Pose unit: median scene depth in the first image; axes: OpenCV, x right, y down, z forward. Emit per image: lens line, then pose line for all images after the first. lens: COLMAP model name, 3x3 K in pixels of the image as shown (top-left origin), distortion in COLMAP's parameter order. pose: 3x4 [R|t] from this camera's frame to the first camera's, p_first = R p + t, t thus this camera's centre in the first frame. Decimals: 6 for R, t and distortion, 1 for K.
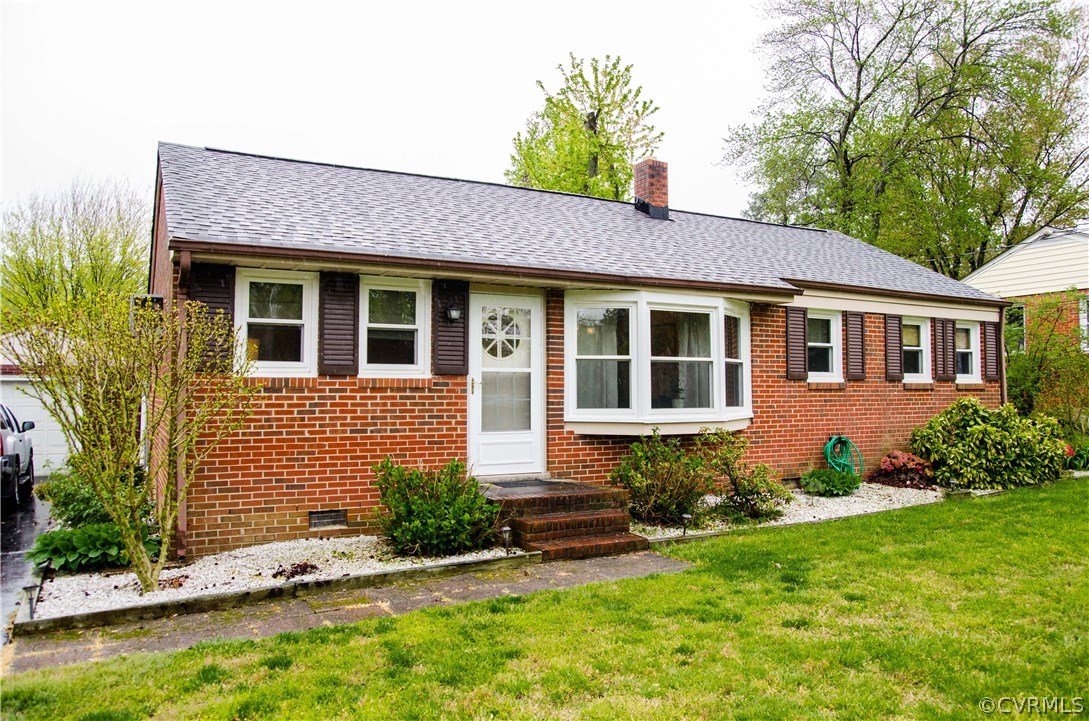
lens RADIAL K [[803.9, 0, 552.4], [0, 803.9, 365.1], [0, 0, 1]] dist [-0.124368, 0.115333]
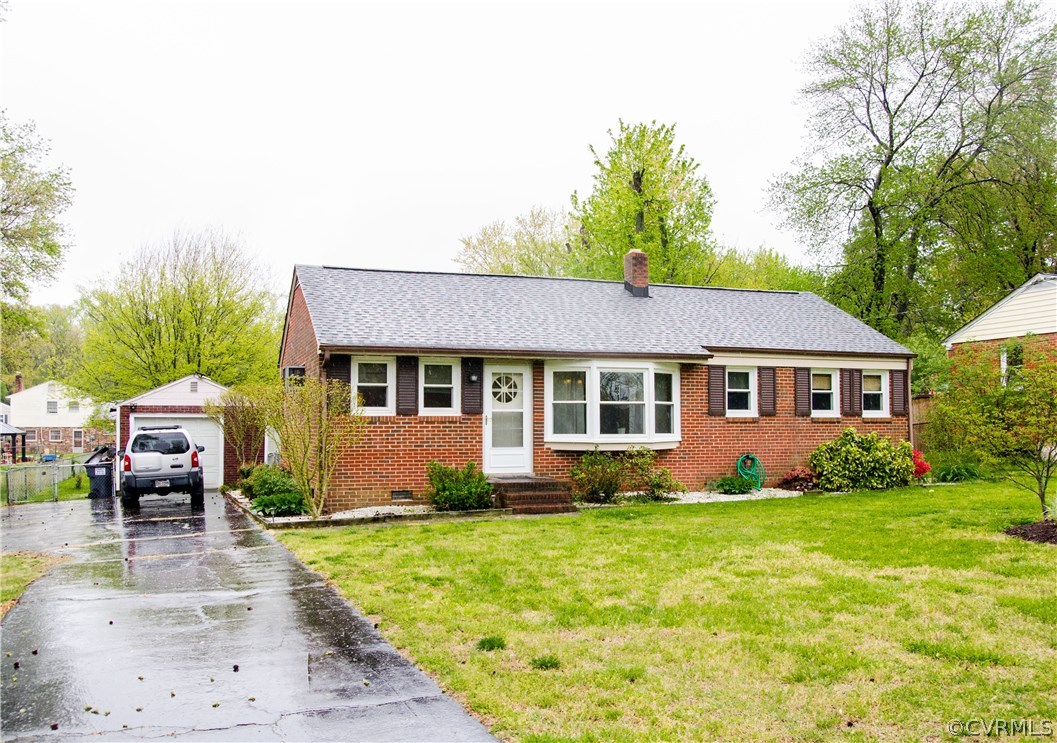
lens RADIAL K [[945.8, 0, 528.2], [0, 945.8, 414.4], [0, 0, 1]] dist [-0.093008, 0.009133]
pose [[0.988190, -0.003693, -0.153191, 0.274221], [0.006836, 0.999777, 0.019997, -0.023720], [0.153083, -0.020808, 0.987994, -0.889226]]
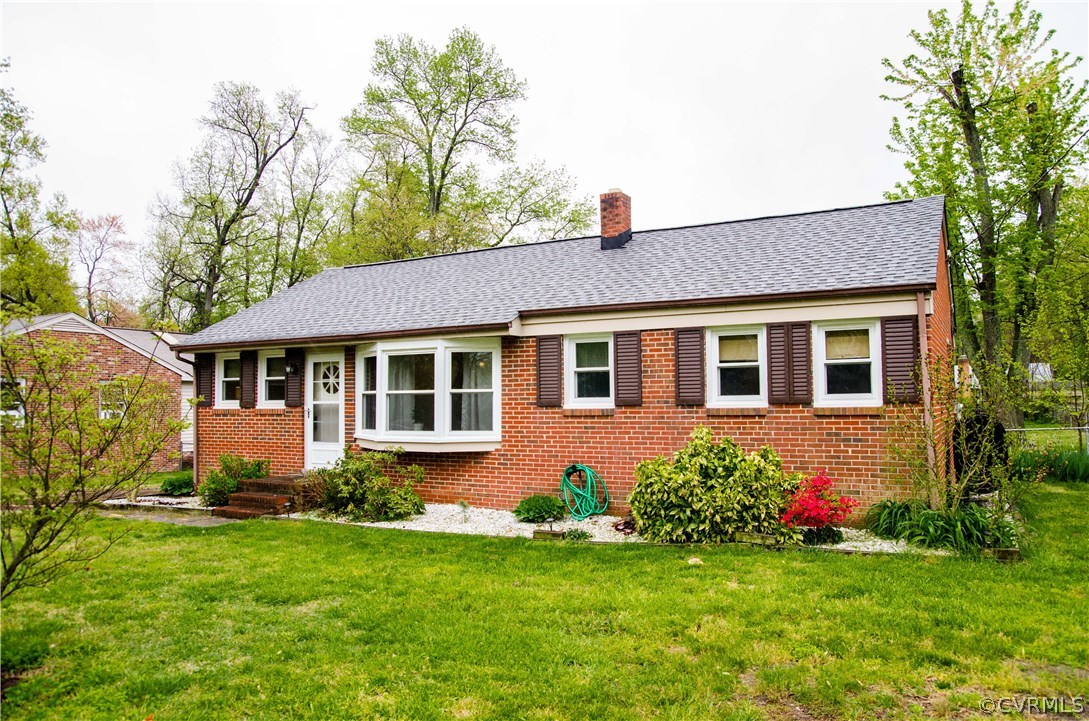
lens RADIAL K [[803.9, 0, 552.4], [0, 803.9, 365.1], [0, 0, 1]] dist [-0.124368, 0.115333]
pose [[0.530448, -0.042239, -0.846665, 1.409215], [0.038019, 0.998938, -0.026017, -0.008934], [0.846865, -0.018389, 0.531491, 0.540610]]
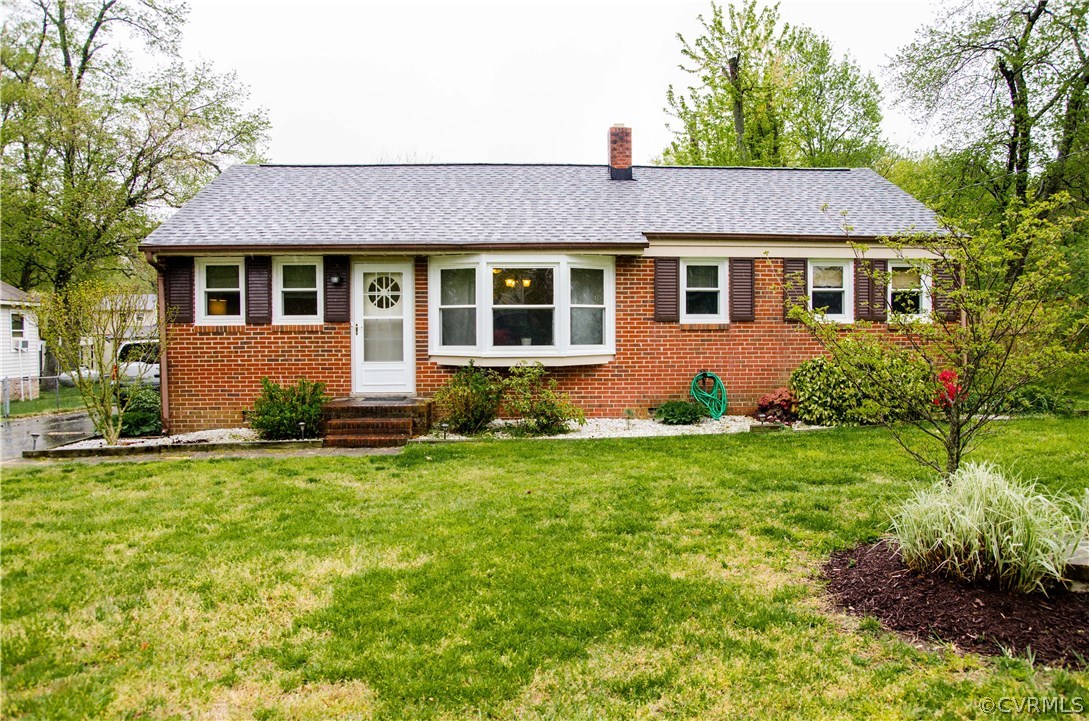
lens RADIAL K [[803.9, 0, 552.4], [0, 803.9, 365.1], [0, 0, 1]] dist [-0.124368, 0.115333]
pose [[0.905277, 0.014476, -0.424575, 0.765794], [0.018632, 0.997105, 0.073724, -0.008105], [0.424413, -0.074651, 0.902386, -0.121504]]
